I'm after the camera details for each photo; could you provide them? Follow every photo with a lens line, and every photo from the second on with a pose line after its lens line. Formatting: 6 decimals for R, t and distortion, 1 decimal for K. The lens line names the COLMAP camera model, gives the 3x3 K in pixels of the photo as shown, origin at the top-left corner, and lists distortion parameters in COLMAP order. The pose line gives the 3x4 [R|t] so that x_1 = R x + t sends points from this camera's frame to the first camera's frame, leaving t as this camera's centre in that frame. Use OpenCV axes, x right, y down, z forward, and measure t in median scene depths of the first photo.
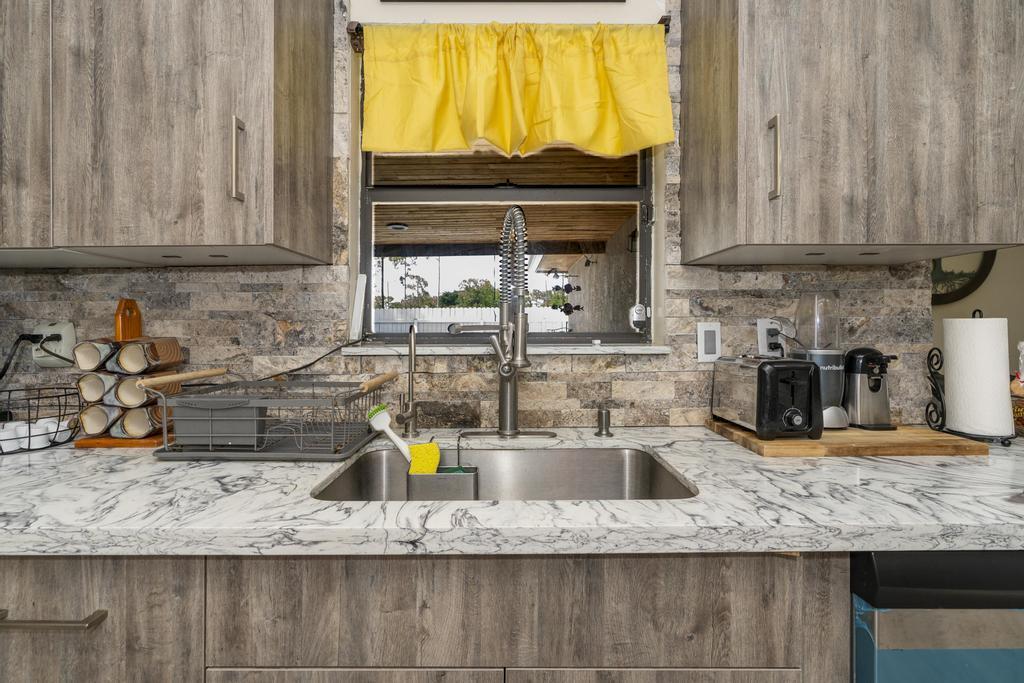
lens RADIAL K [[461.0, 0, 462.8], [0, 461.0, 325.5], [0, 0, 1]] dist [-0.015592, 0.005820]
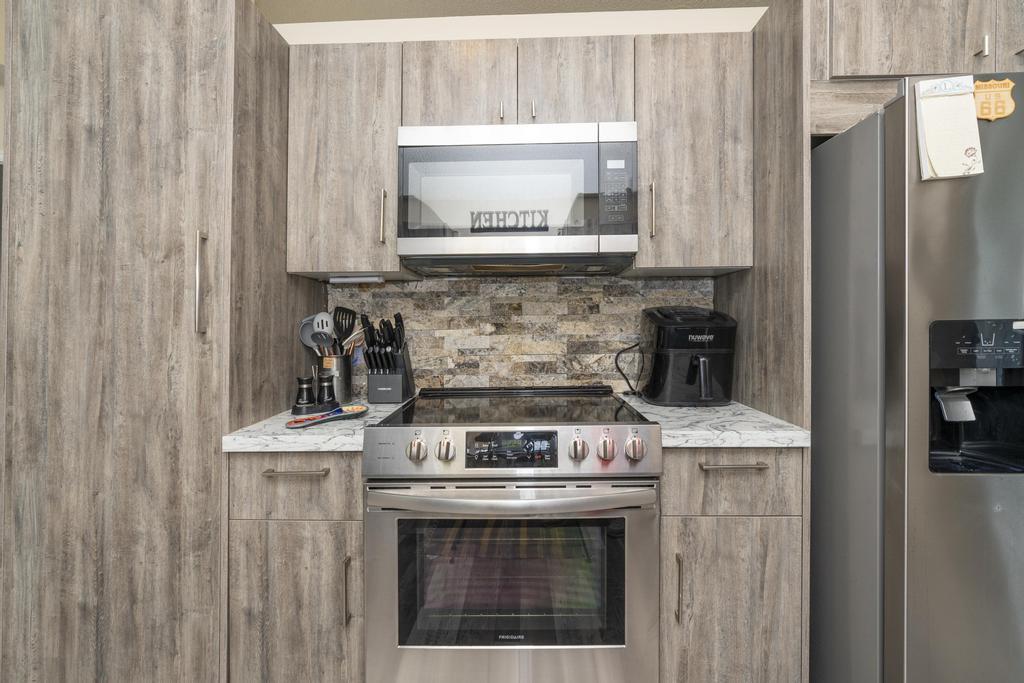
lens RADIAL K [[461.0, 0, 510.6], [0, 461.0, 322.5], [0, 0, 1]] dist [-0.015592, 0.005820]
pose [[0.999555, 0.000361, -0.029828, 2.080117], [-0.000692, 0.999938, -0.011085, -1.055199], [0.029822, 0.011101, 0.999494, -0.249223]]
